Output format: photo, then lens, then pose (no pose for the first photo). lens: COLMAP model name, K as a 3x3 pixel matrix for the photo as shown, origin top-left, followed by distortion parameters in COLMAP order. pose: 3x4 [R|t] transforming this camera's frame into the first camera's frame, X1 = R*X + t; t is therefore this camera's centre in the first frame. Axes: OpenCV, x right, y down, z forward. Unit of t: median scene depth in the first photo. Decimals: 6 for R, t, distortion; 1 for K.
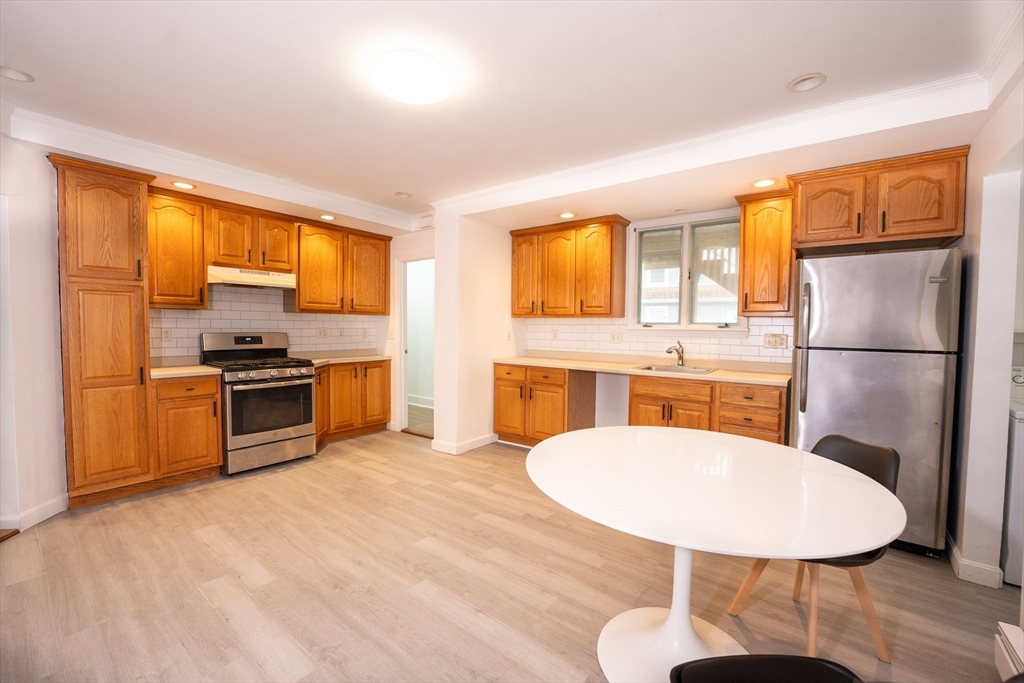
lens RADIAL K [[413.9, 0, 512.0], [0, 413.9, 341.5], [0, 0, 1]] dist [-0.029866, 0.004135]
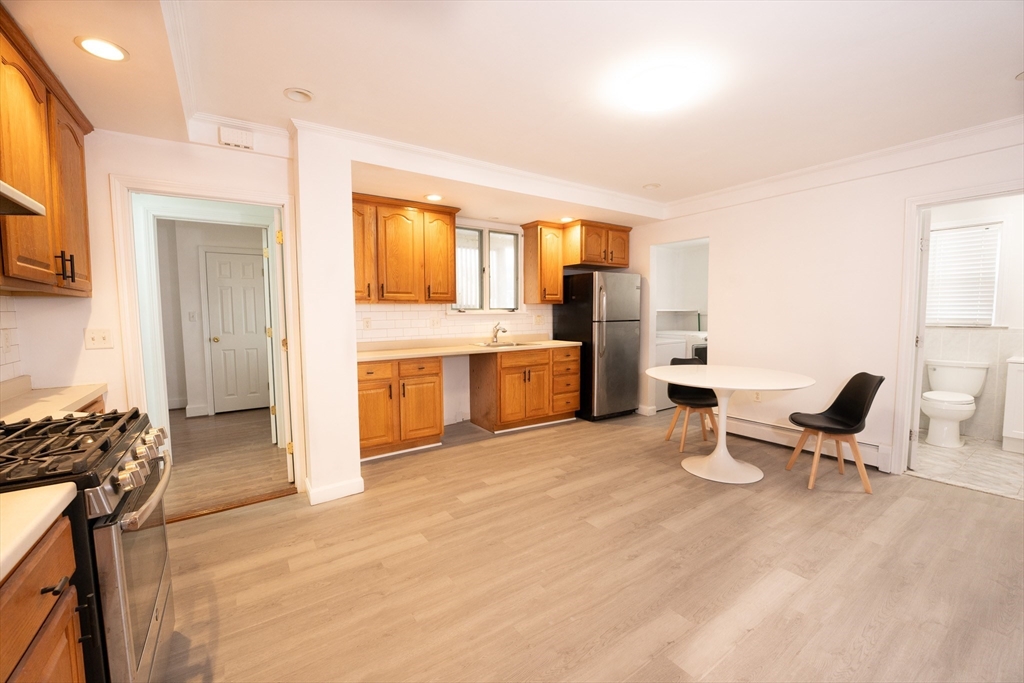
lens RADIAL K [[413.9, 0, 512.0], [0, 413.9, 341.5], [0, 0, 1]] dist [-0.029866, 0.004135]
pose [[0.309646, -0.082113, 0.947300, -0.717252], [0.049574, 0.996303, 0.070156, -0.027869], [-0.949559, 0.025238, 0.312572, 0.510018]]
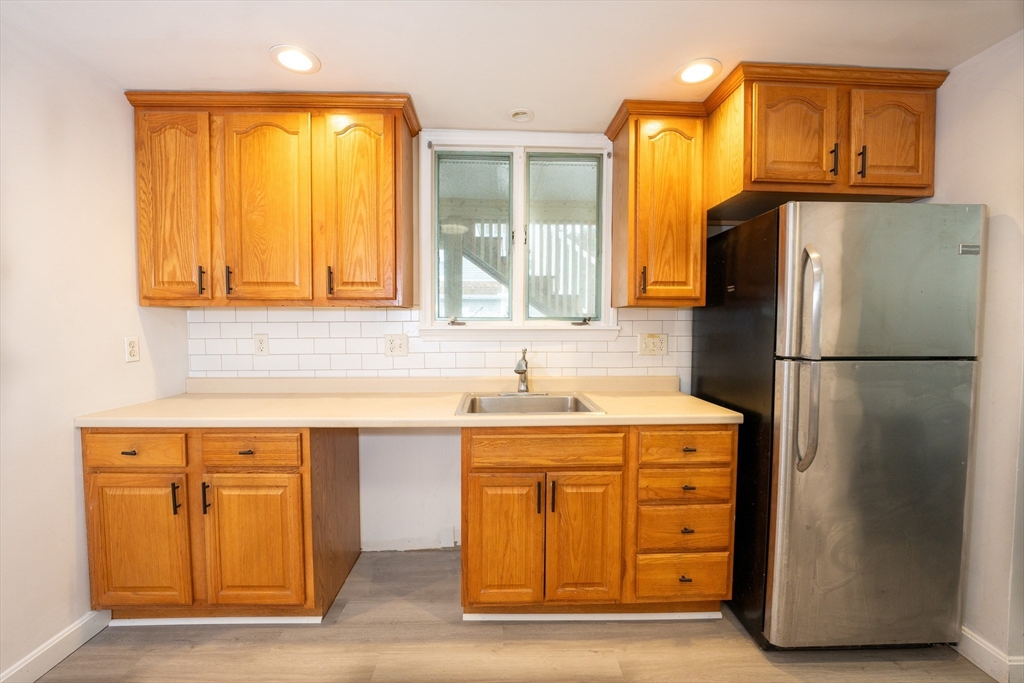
lens RADIAL K [[413.9, 0, 512.0], [0, 413.9, 341.5], [0, 0, 1]] dist [-0.029866, 0.004135]
pose [[0.767174, -0.035660, 0.640447, 0.027976], [0.033029, 0.999325, 0.016078, -0.019813], [-0.640589, 0.008819, 0.767834, 0.522370]]
